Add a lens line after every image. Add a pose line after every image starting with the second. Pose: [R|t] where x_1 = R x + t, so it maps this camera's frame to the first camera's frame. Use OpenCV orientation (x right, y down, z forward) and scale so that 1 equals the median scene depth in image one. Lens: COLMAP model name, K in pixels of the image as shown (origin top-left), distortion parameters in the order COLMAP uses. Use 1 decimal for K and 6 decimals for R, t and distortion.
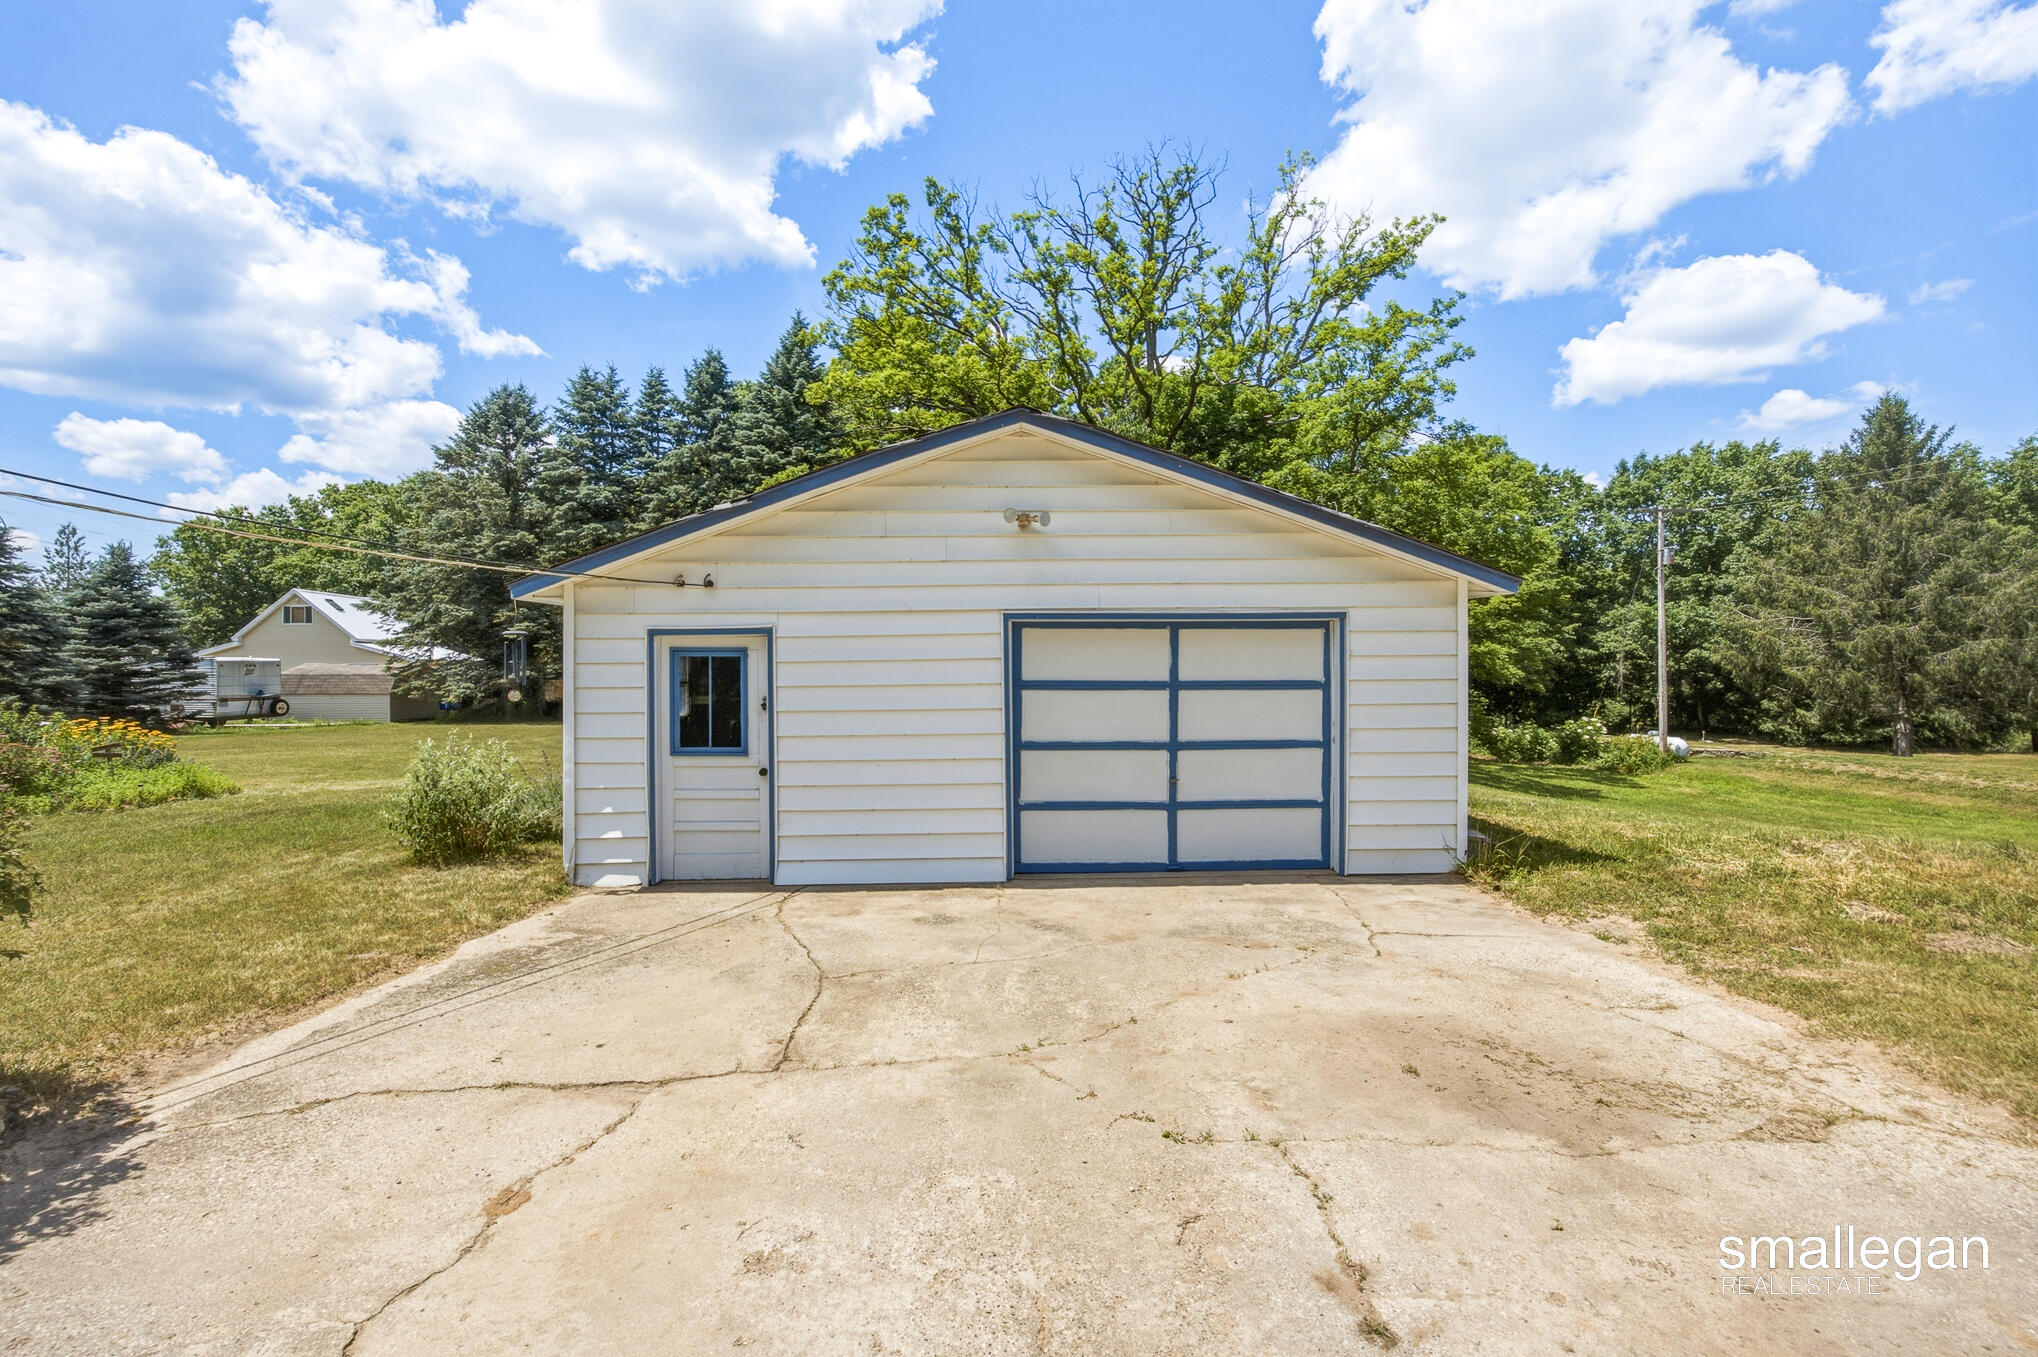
lens RADIAL K [[856.7, 0, 1025.2], [0, 856.7, 667.5], [0, 0, 1]] dist [-0.001775, 0.000394]
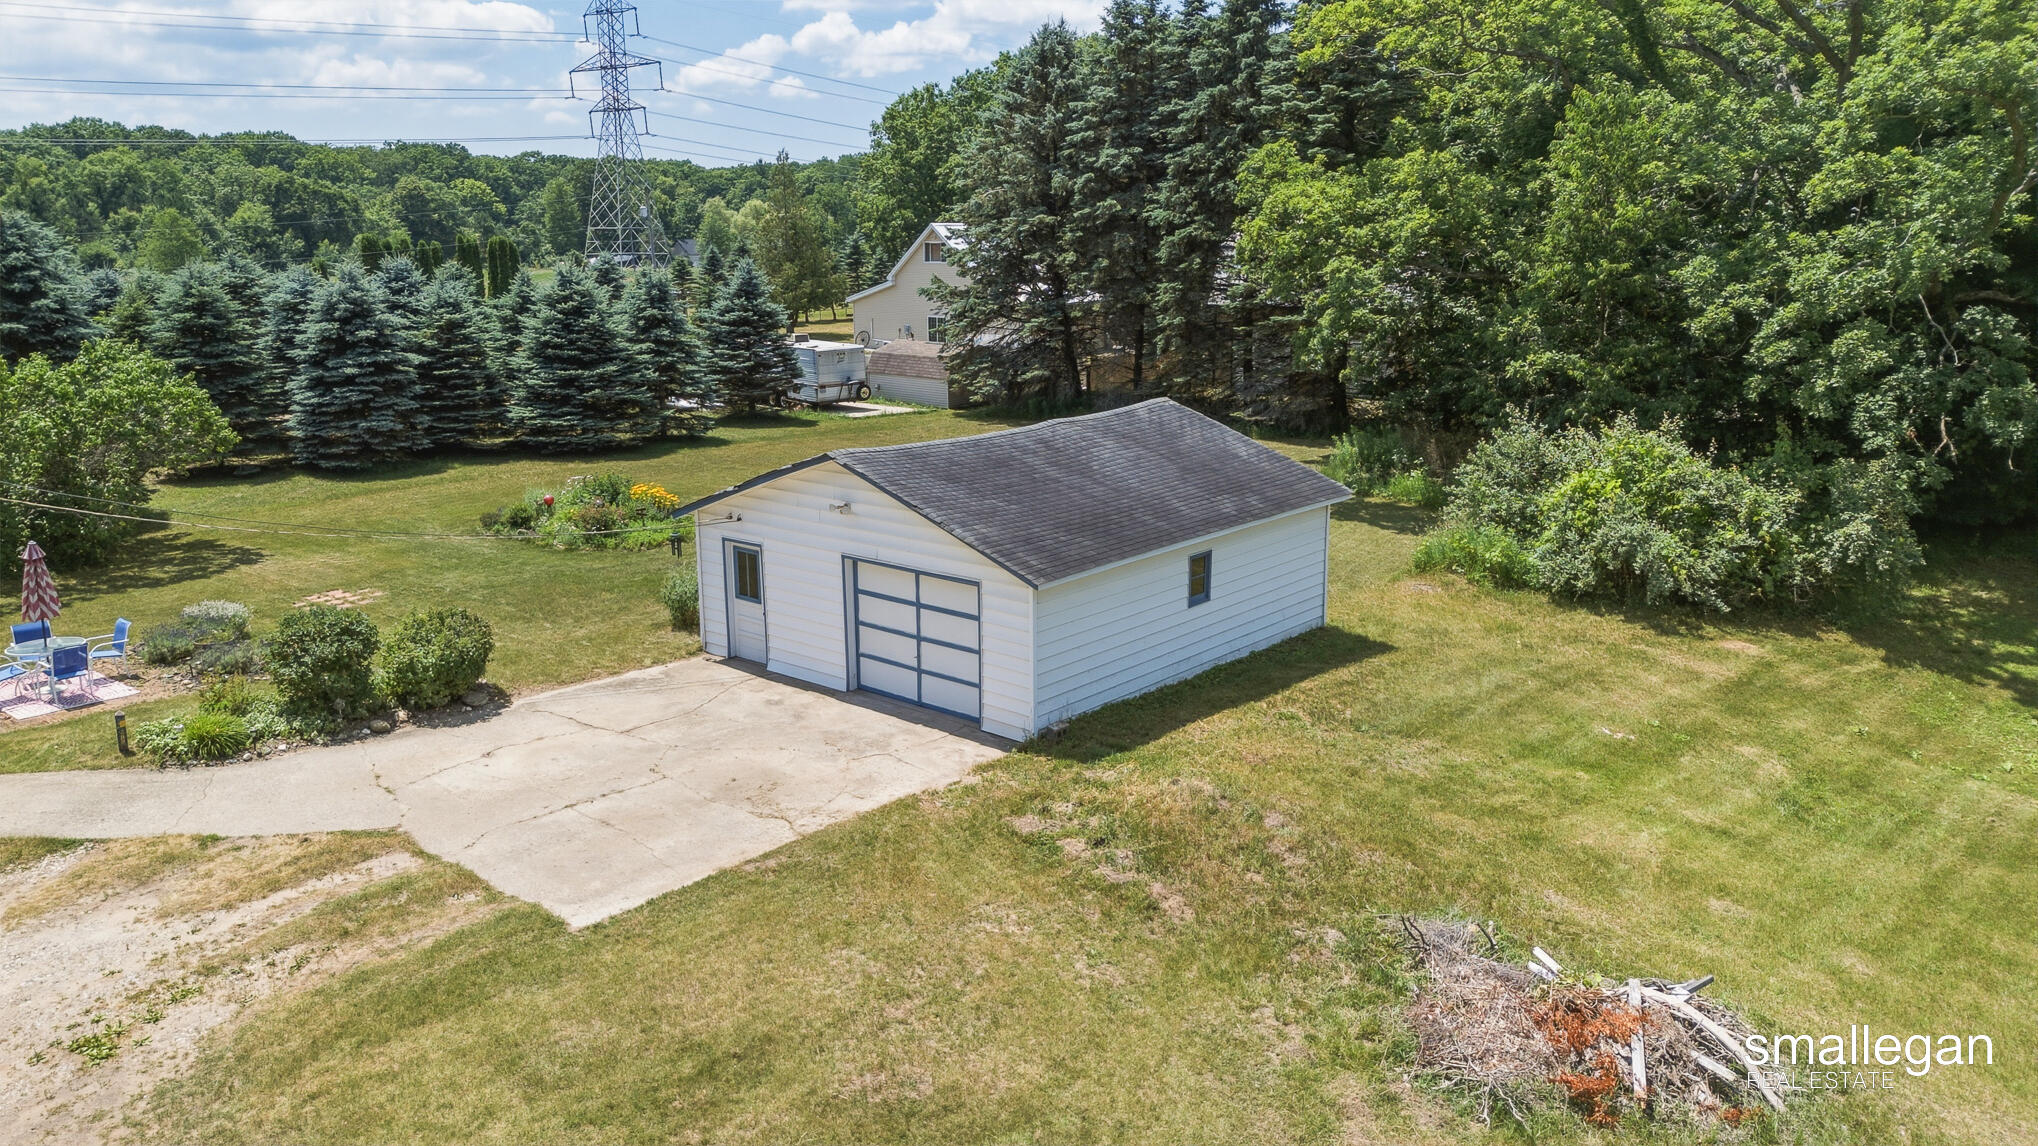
lens RADIAL K [[1483.9, 0, 1019.0], [0, 1483.9, 573.0], [0, 0, 1]] dist [0.095604, -0.105157]
pose [[0.729666, 0.158720, -0.665128, 2.329858], [0.011014, 0.969835, 0.243514, -0.778281], [0.683715, -0.185010, 0.705908, -0.986894]]
